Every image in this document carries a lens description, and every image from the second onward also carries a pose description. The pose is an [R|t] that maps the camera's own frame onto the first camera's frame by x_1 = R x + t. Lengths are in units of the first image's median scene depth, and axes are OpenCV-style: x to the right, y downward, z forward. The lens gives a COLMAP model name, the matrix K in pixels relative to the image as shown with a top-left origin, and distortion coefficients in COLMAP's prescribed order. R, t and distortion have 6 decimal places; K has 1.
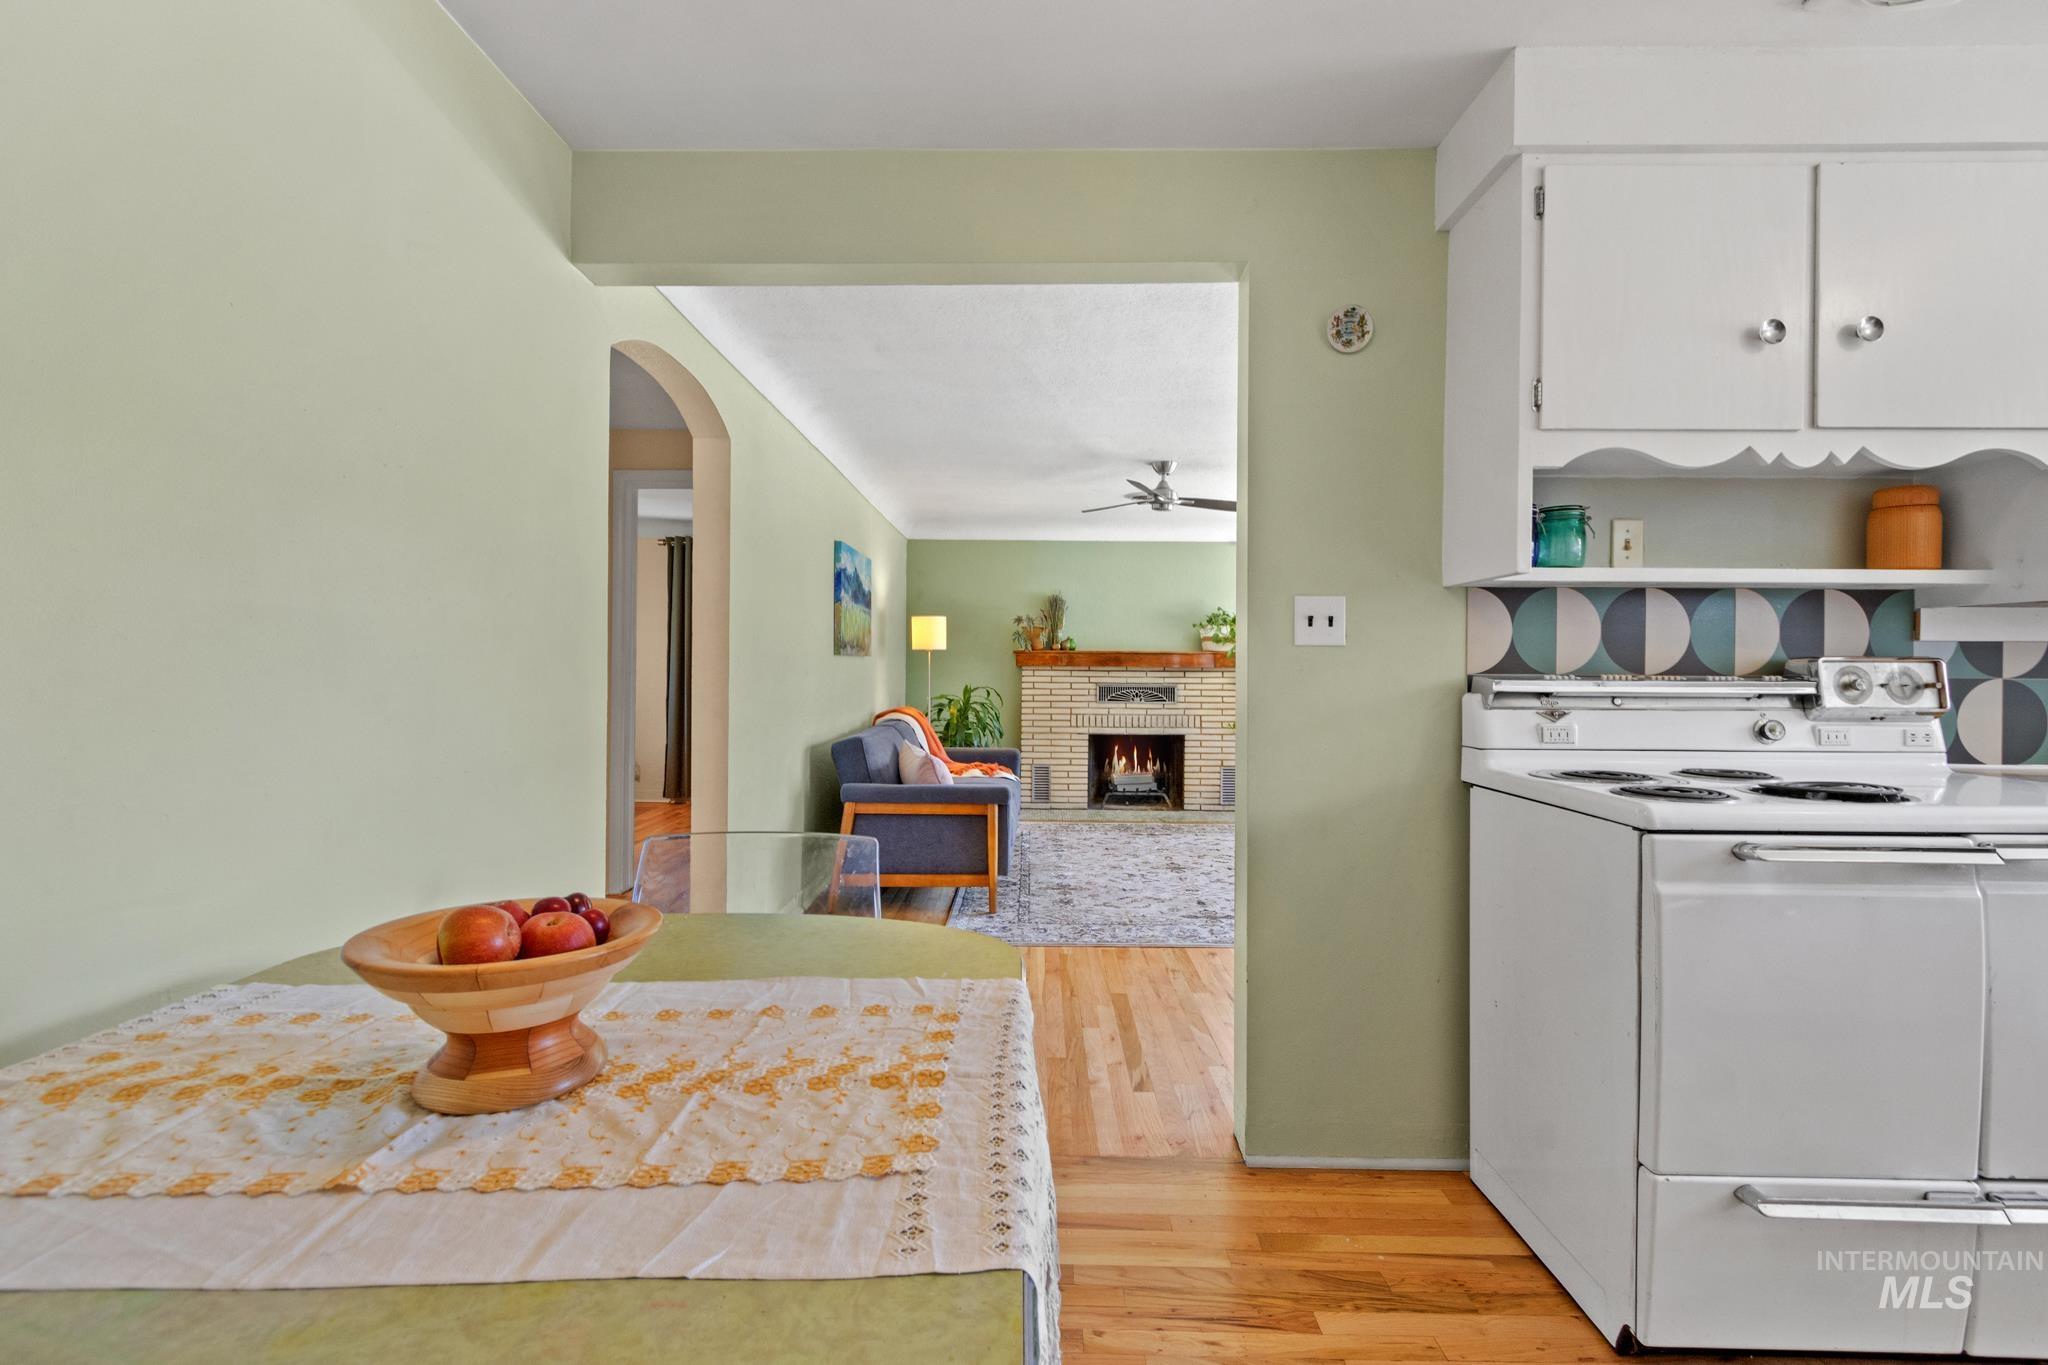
lens RADIAL K [[945.8, 0, 1021.2], [0, 945.8, 672.1], [0, 0, 1]] dist [-0.000682, -0.000081]
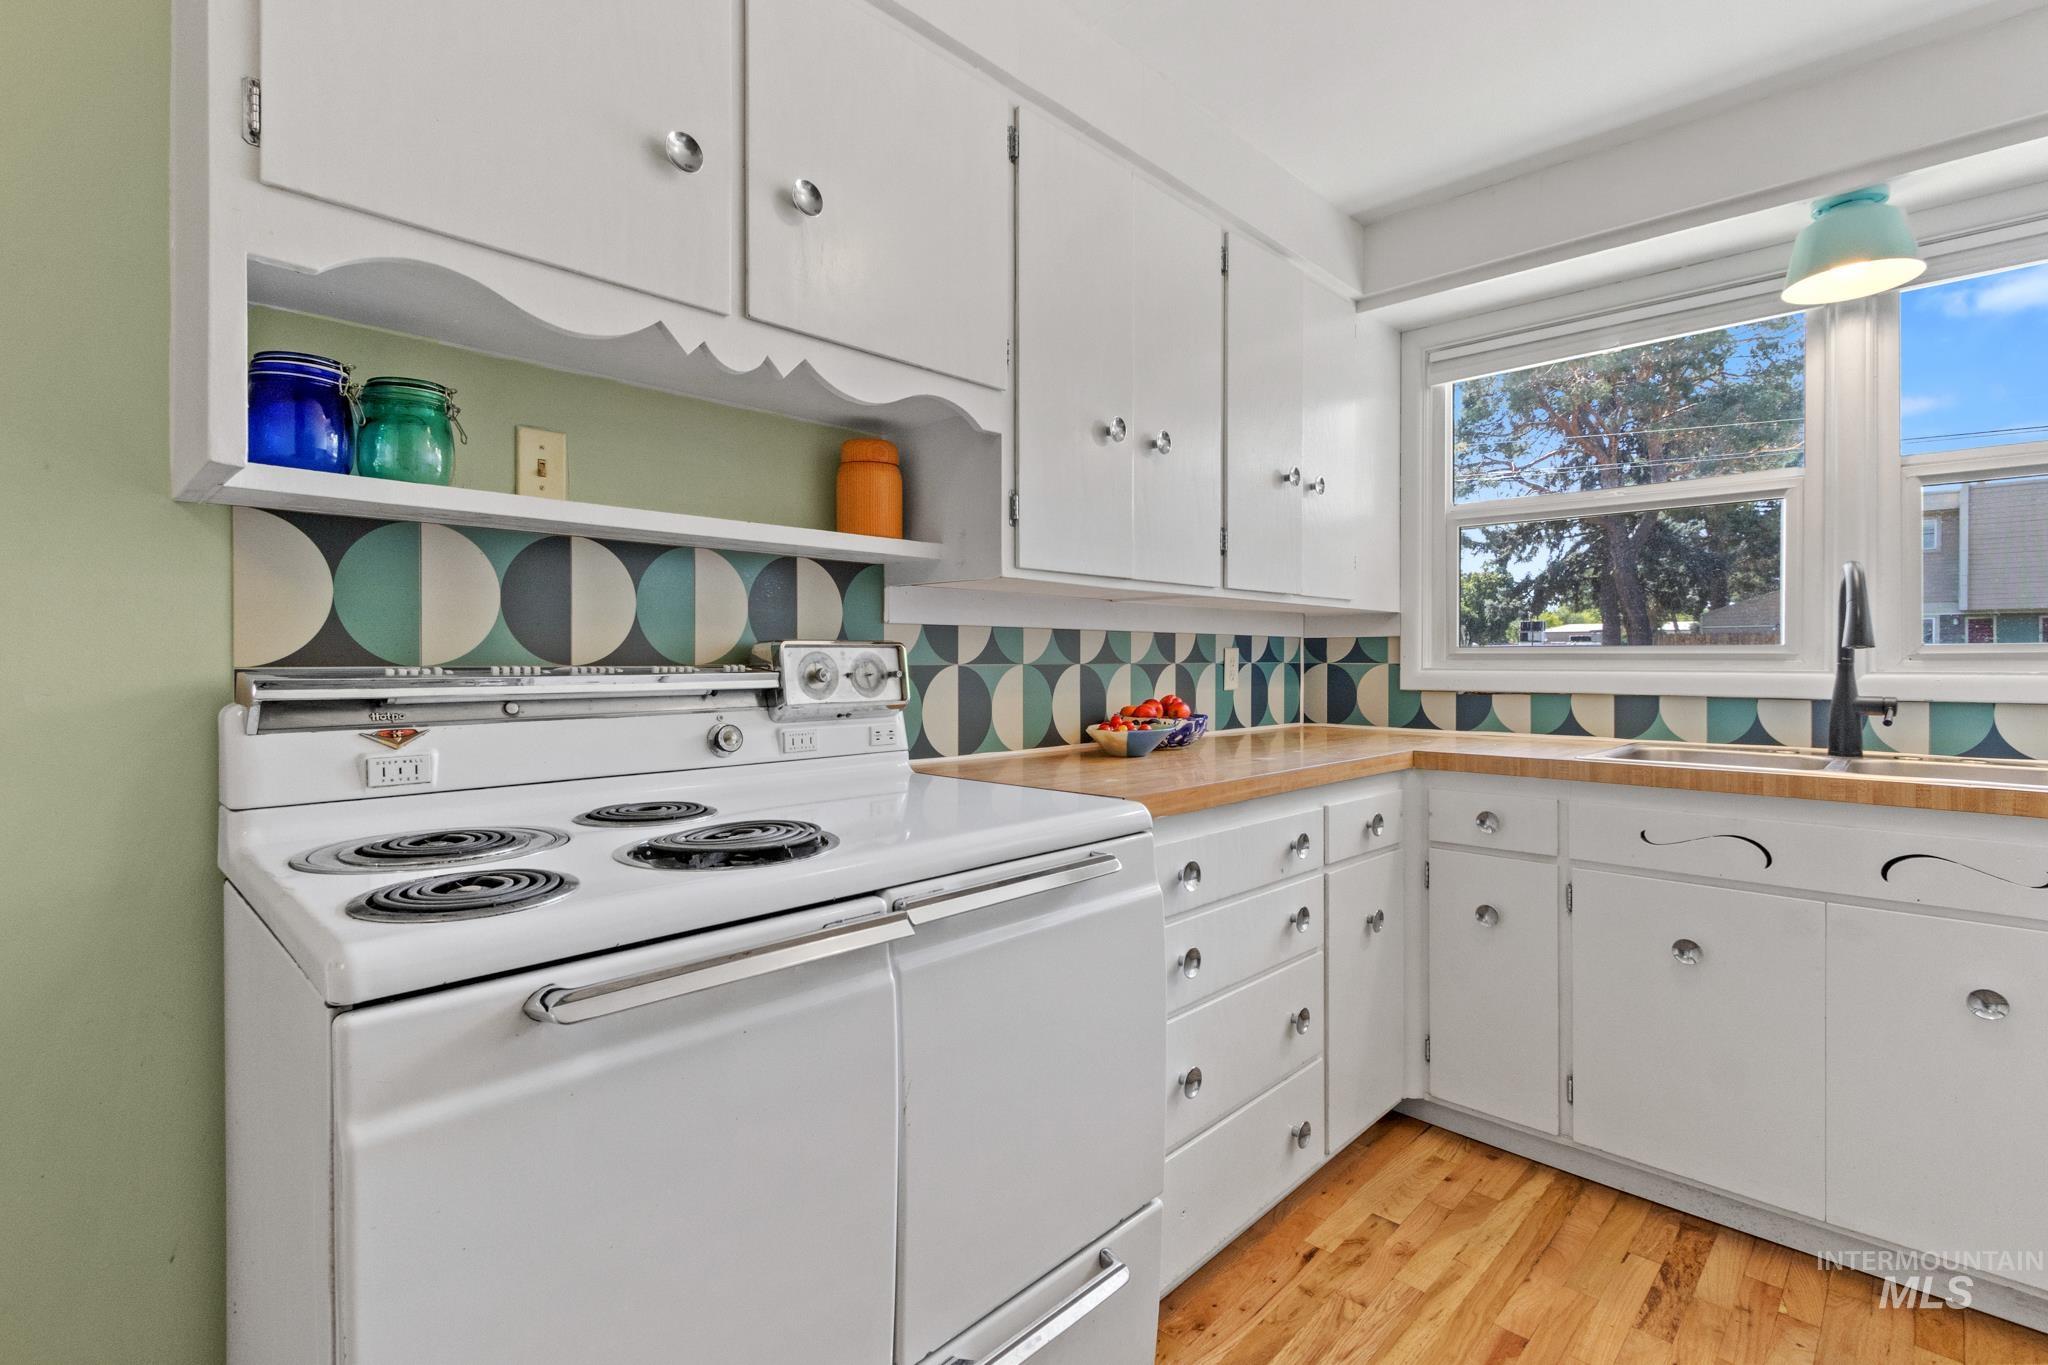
lens RADIAL K [[949.8, 0, 1024.7], [0, 949.8, 663.5], [0, 0, 1]] dist [0.007561, -0.000027]
pose [[0.677704, -0.011644, 0.735242, 0.399502], [0.005583, 0.999927, 0.010691, -0.004014], [-0.735313, -0.003140, 0.677720, 0.318539]]
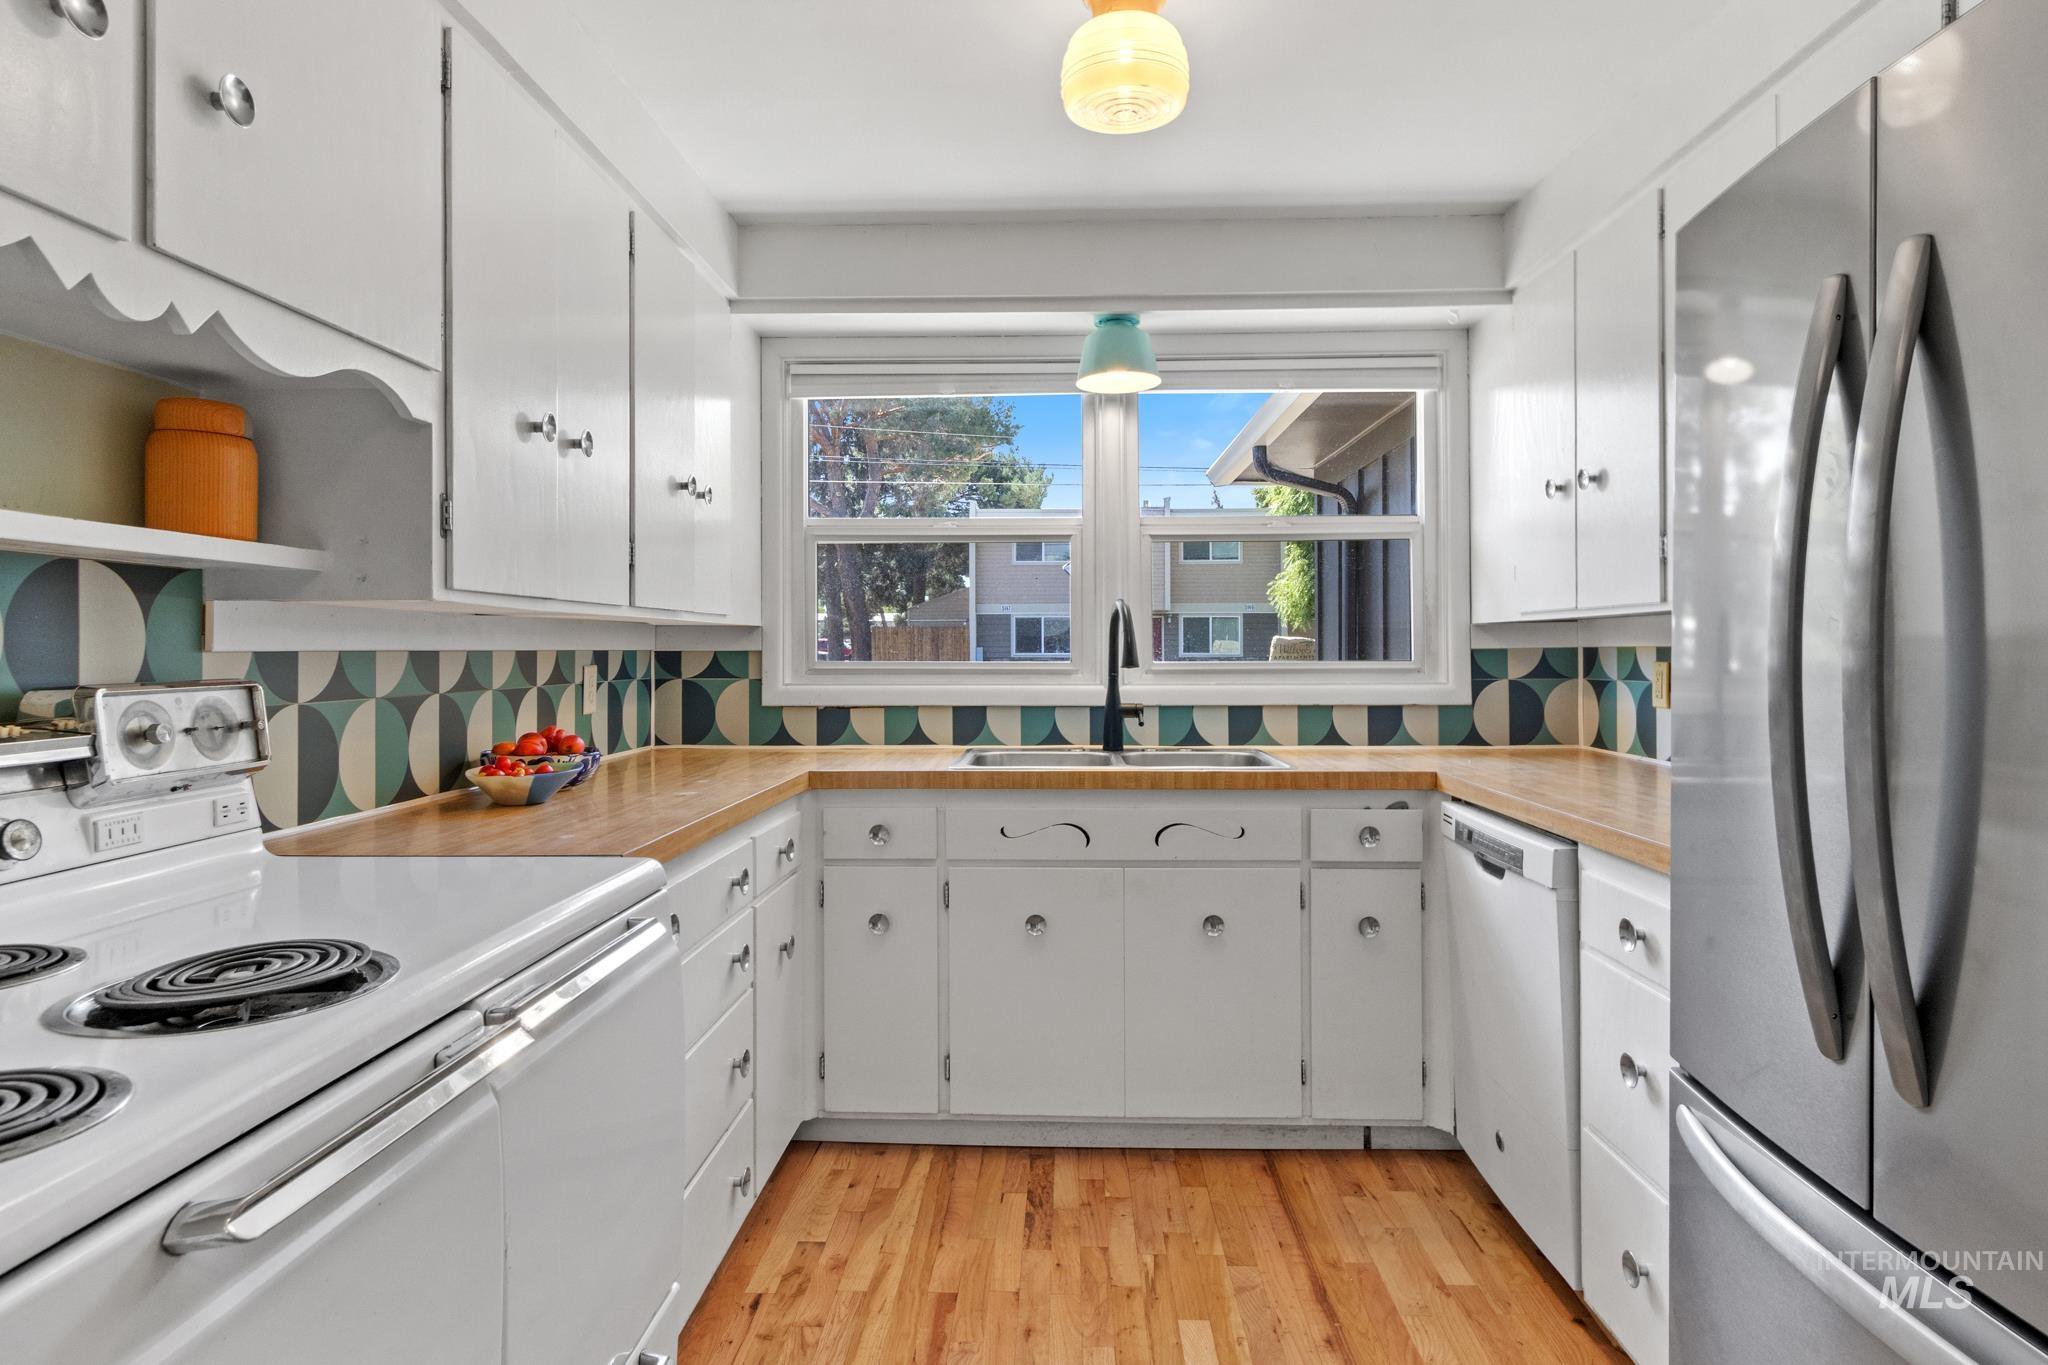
lens RADIAL K [[1128.8, 0, 1011.4], [0, 1128.8, 642.3], [0, 0, 1]] dist [0.013797, -0.000877]
pose [[0.023171, -0.003679, 0.999725, 0.211938], [0.002697, 0.999990, 0.003618, -0.041737], [-0.999728, 0.002613, 0.023181, 0.463593]]
